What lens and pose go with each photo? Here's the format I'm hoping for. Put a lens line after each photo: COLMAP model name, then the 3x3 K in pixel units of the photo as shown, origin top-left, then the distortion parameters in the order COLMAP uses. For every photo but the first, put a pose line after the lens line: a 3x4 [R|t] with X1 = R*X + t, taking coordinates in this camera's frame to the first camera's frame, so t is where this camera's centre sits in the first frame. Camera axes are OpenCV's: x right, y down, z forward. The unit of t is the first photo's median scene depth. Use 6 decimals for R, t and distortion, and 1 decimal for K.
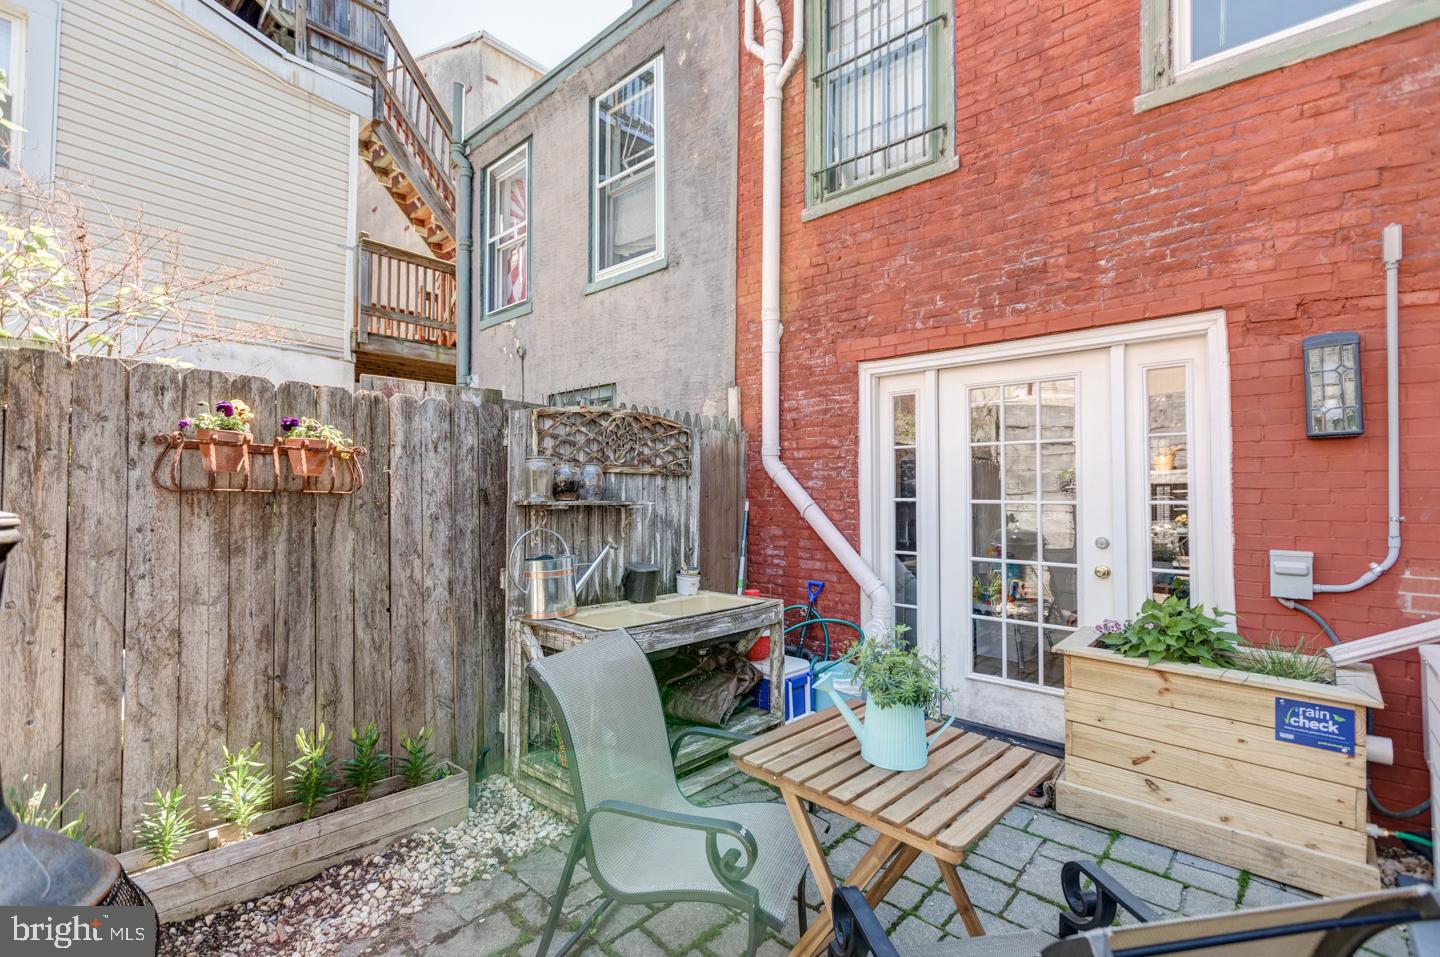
lens RADIAL K [[645.8, 0, 717.7], [0, 645.8, 484.2], [0, 0, 1]] dist [-0.000005, 0.000109]
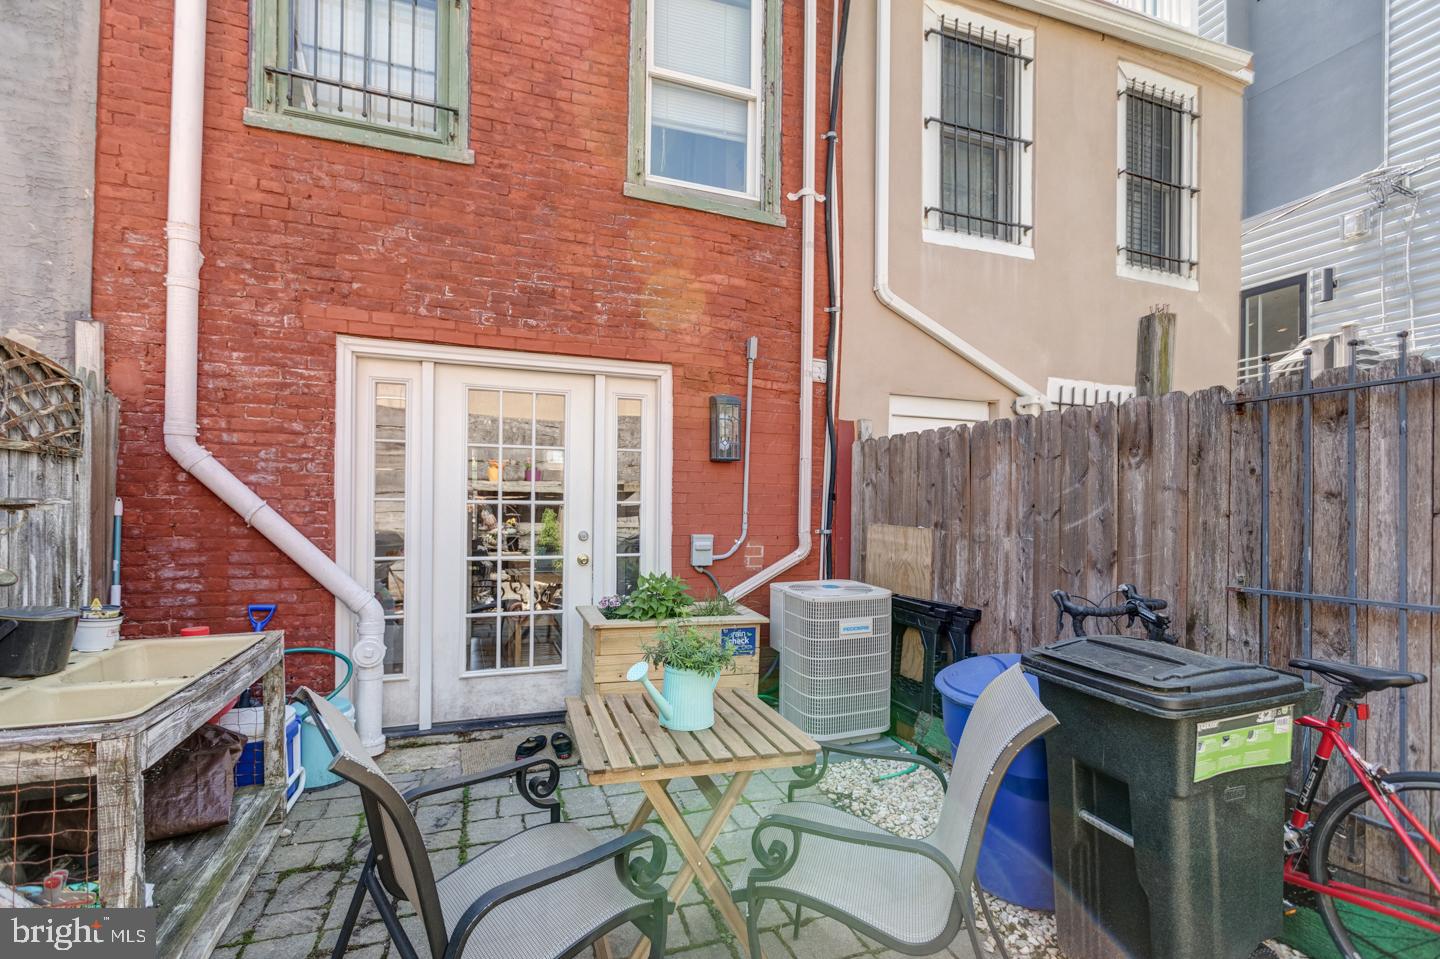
lens RADIAL K [[655.3, 0, 709.2], [0, 655.3, 503.4], [0, 0, 1]] dist [-0.000234, 0.000281]
pose [[0.463427, 0.001854, 0.886133, -0.365720], [-0.023412, 0.999674, 0.010152, 0.011189], [-0.885826, -0.025451, 0.463319, 0.214886]]
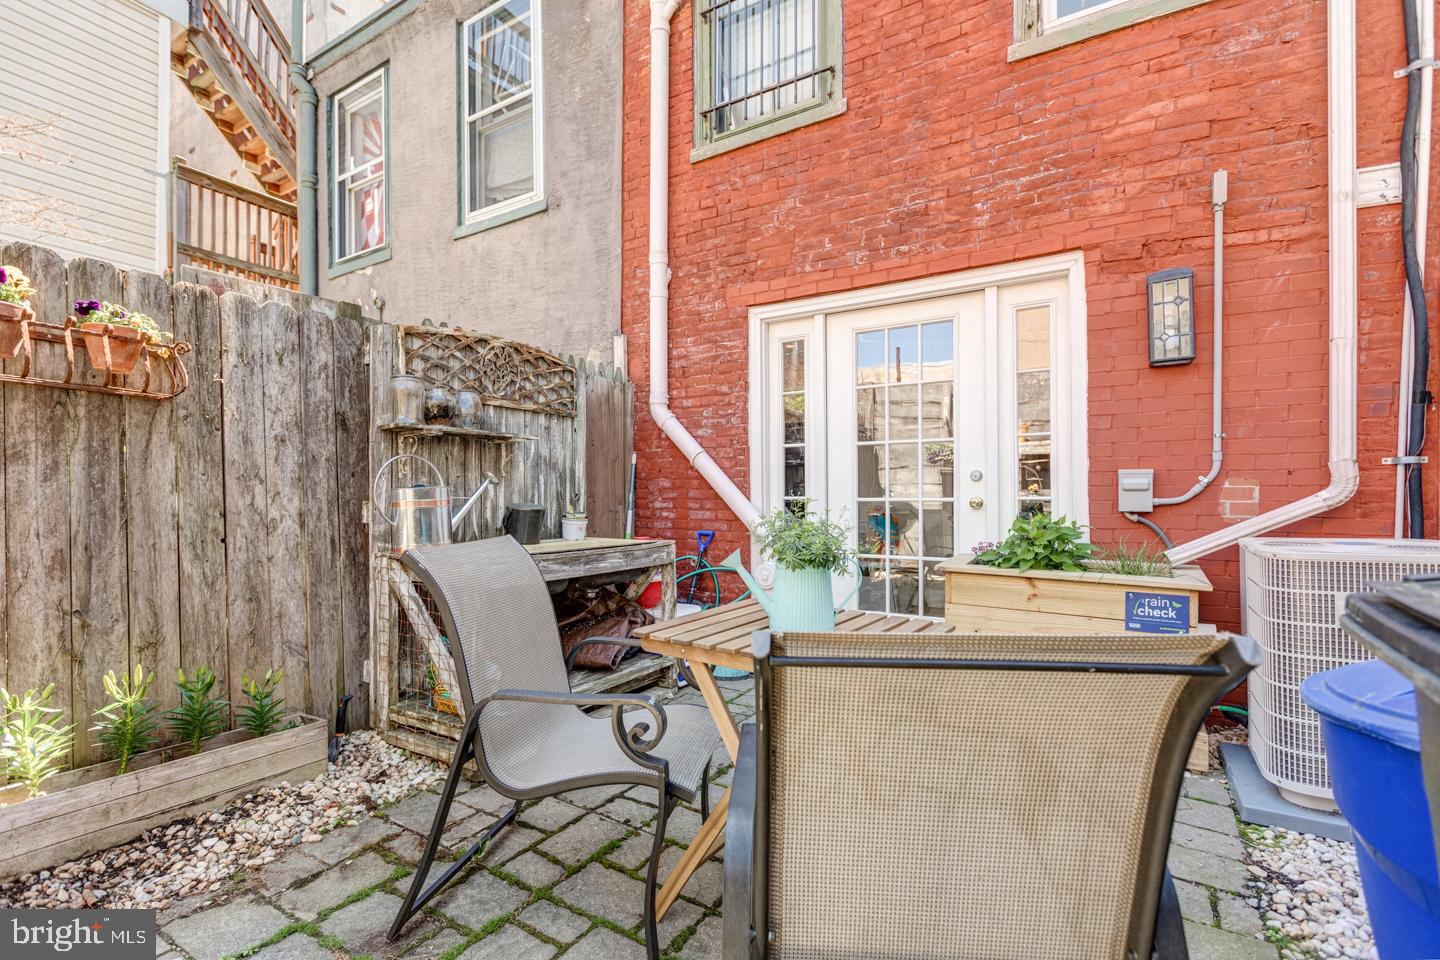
lens RADIAL K [[653.8, 0, 713.3], [0, 653.8, 497.6], [0, 0, 1]] dist [0.002867, -0.001535]
pose [[0.983829, -0.005906, 0.179014, -0.019075], [0.002522, 0.999814, 0.019125, 0.100346], [-0.179093, -0.018364, 0.983661, 0.020916]]
